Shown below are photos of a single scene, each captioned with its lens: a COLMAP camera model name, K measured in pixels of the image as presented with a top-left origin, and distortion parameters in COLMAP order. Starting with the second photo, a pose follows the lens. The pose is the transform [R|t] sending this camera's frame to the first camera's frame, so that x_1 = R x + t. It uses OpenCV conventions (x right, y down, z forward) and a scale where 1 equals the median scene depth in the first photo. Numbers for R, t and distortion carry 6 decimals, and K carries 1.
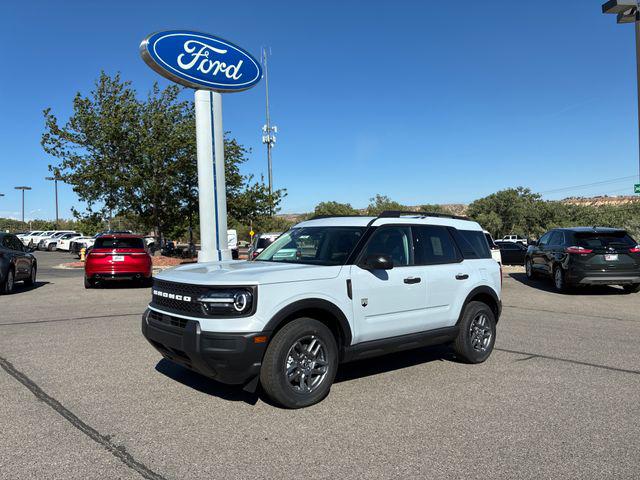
lens RADIAL K [[535.6, 0, 319.2], [0, 535.6, 234.7], [0, 0, 1]] dist [0.068763, -0.097454]
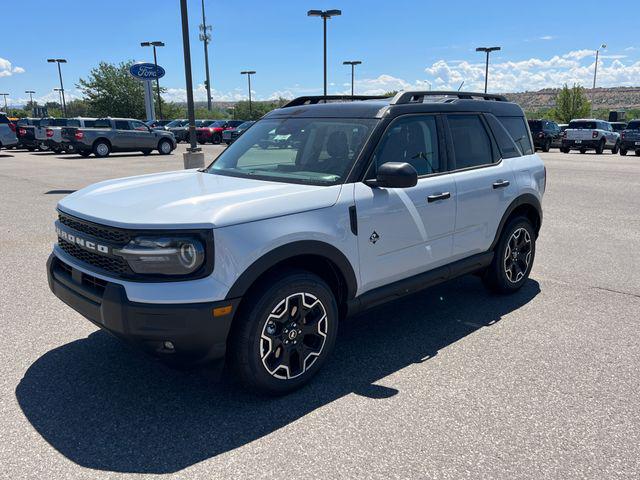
lens RADIAL K [[582.6, 0, 330.6], [0, 582.6, 258.3], [0, 0, 1]] dist [0.052834, 0.008062]
pose [[0.997437, -0.037042, 0.061221, -0.020229], [0.020352, 0.967104, 0.253567, -0.040029], [-0.068600, -0.251671, 0.965379, 0.307134]]
